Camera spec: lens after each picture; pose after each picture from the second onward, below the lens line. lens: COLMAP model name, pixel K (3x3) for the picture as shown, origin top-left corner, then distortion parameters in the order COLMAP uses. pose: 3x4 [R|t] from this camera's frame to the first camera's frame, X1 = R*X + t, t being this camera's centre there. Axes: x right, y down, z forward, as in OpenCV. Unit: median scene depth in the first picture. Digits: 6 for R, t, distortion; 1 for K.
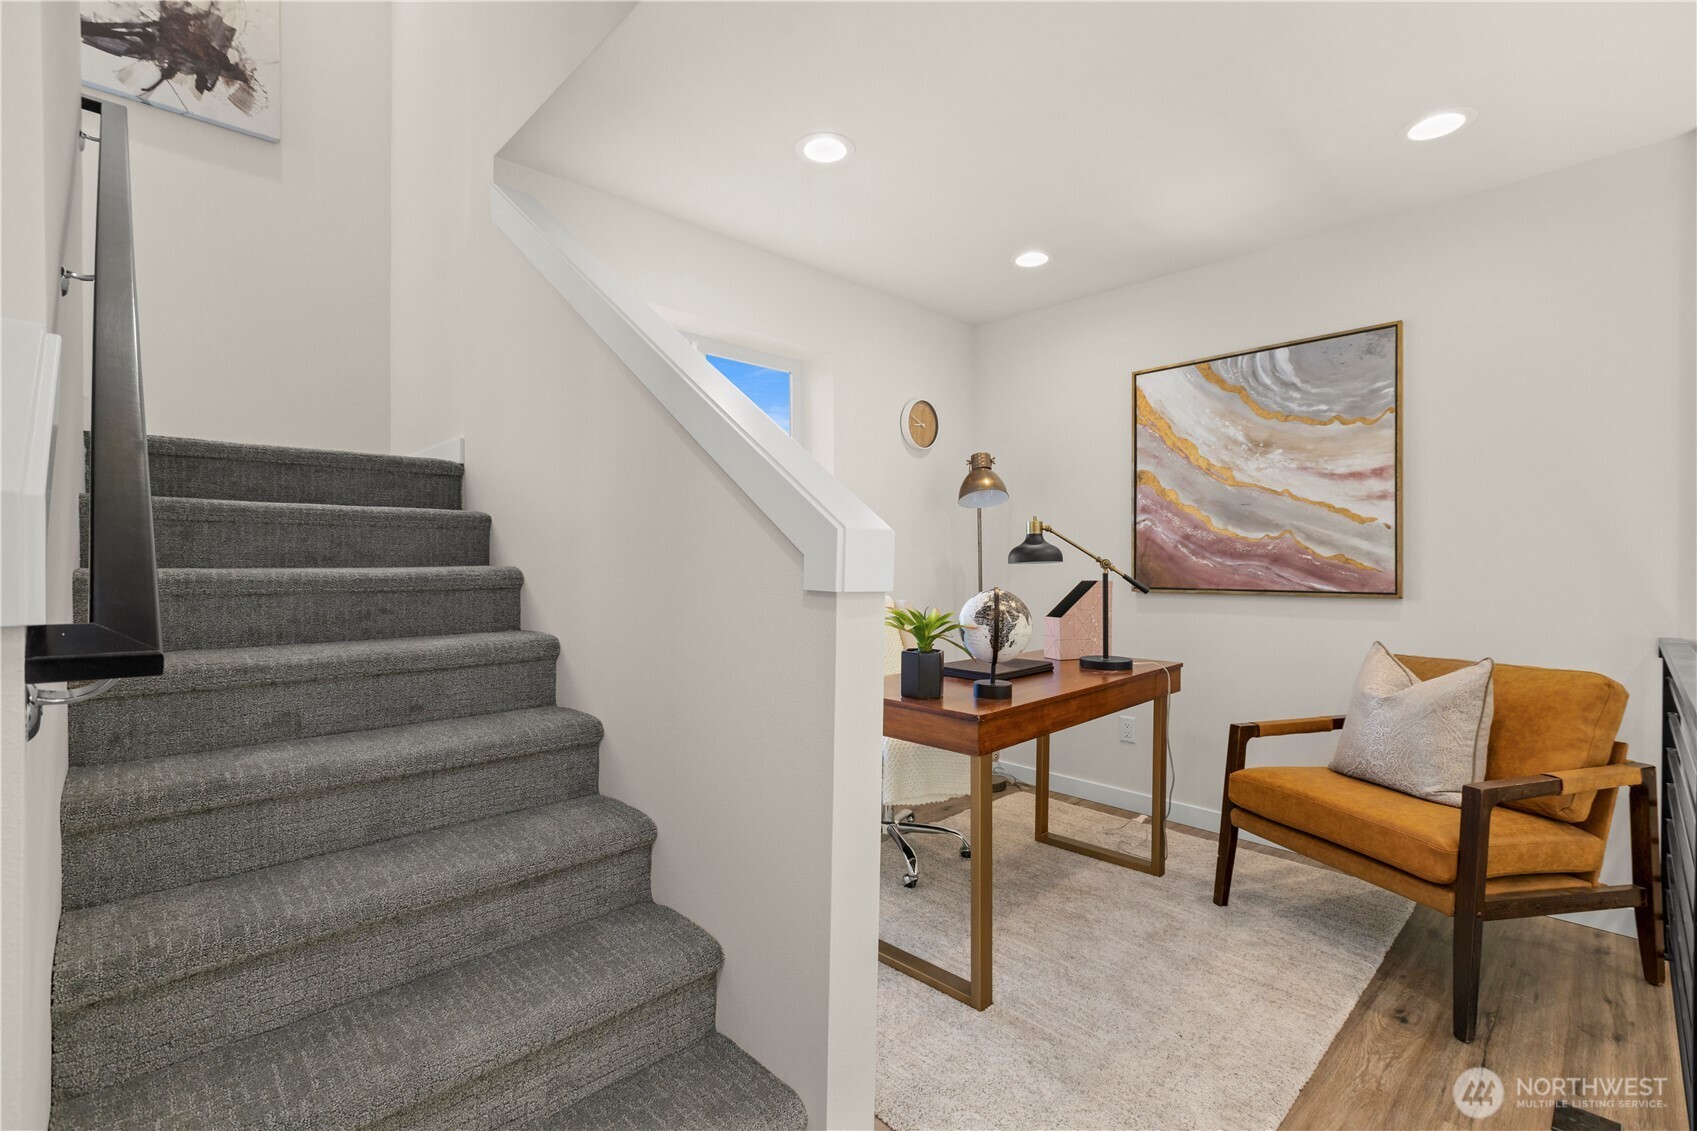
lens RADIAL K [[756.8, 0, 848.5], [0, 756.8, 565.5], [0, 0, 1]] dist [-0.004287, -0.000614]
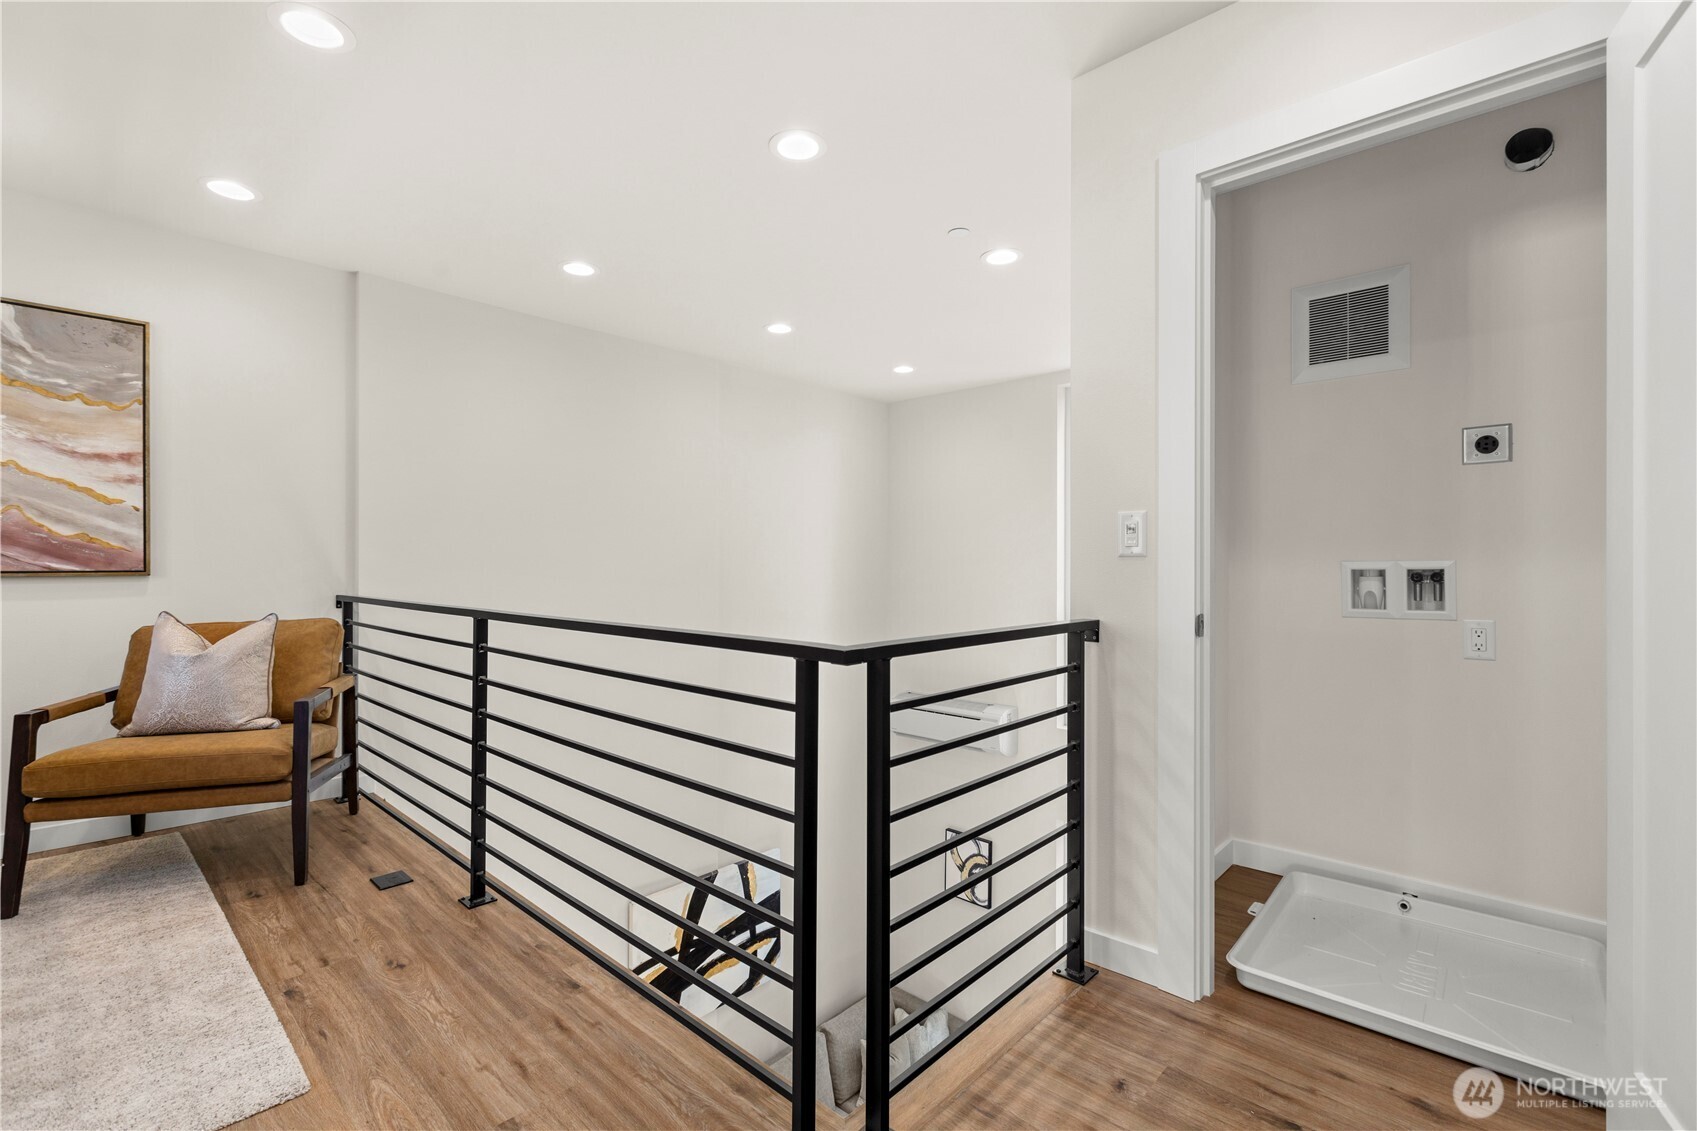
lens RADIAL K [[756.8, 0, 848.5], [0, 756.8, 565.5], [0, 0, 1]] dist [-0.004287, -0.000614]
pose [[-0.066688, -0.003677, 0.997767, -0.428564], [0.003093, 0.999988, 0.003892, 0.028043], [-0.997769, 0.003345, -0.066676, 0.057311]]
